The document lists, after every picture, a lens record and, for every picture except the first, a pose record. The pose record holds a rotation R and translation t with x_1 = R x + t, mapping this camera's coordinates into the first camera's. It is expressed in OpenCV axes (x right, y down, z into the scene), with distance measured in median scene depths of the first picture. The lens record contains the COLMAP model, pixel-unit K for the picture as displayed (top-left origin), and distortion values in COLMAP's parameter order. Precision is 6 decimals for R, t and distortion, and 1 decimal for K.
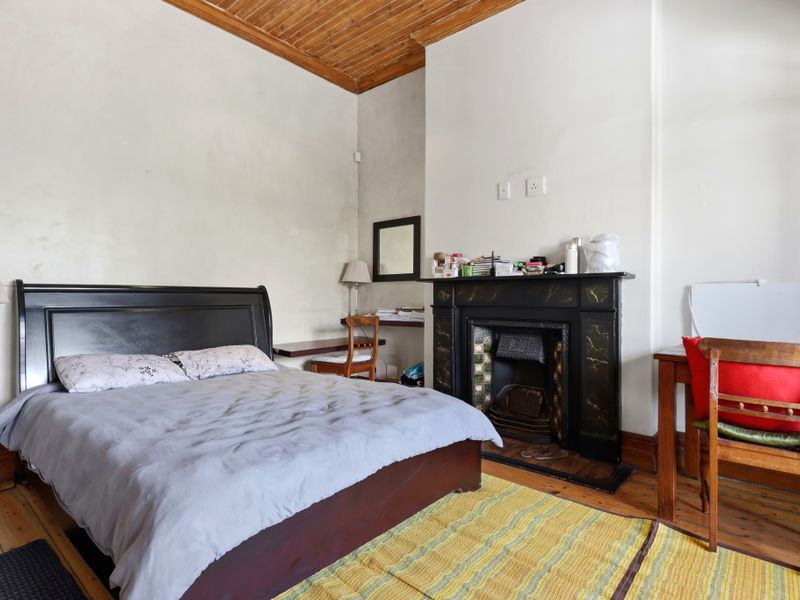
lens RADIAL K [[417.1, 0, 400.0], [0, 417.1, 300.0], [0, 0, 1]] dist [-0.009870, -0.000864]
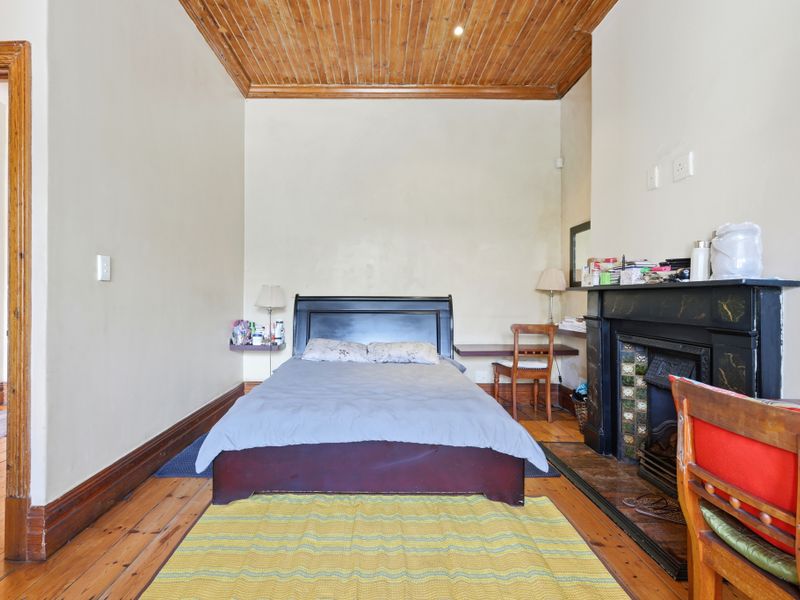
lens RADIAL K [[404.7, 0, 400.0], [0, 404.7, 300.0], [0, 0, 1]] dist [0.000237, 0.000488]
pose [[0.679704, 0.006952, -0.733453, 0.482245], [-0.009035, 0.999959, 0.001106, -0.021206], [0.733430, 0.005875, 0.679739, 0.098507]]
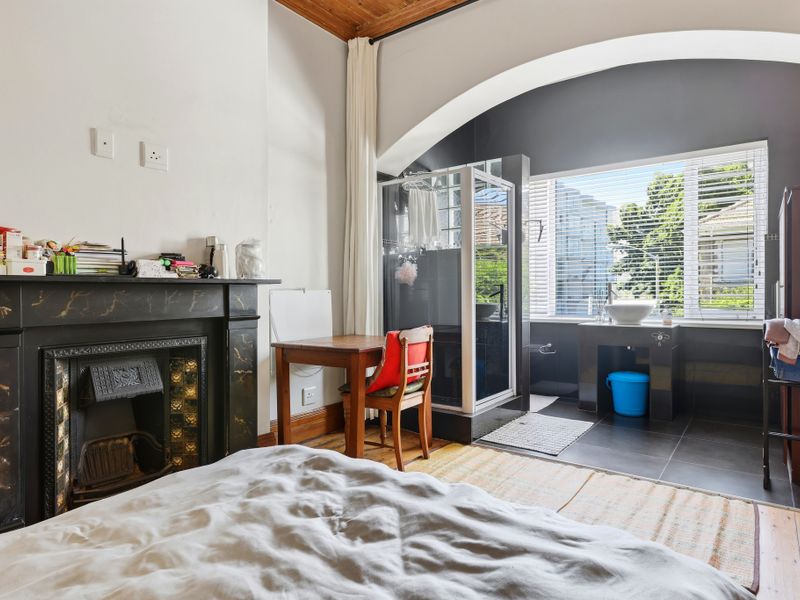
lens RADIAL K [[483.6, 0, 400.0], [0, 483.6, 300.0], [0, 0, 1]] dist [0.000884, 0.000328]
pose [[-0.047620, -0.021435, 0.998635, -0.513172], [0.012591, 0.999677, 0.022058, -0.029750], [-0.998786, 0.013624, -0.047335, 0.563031]]
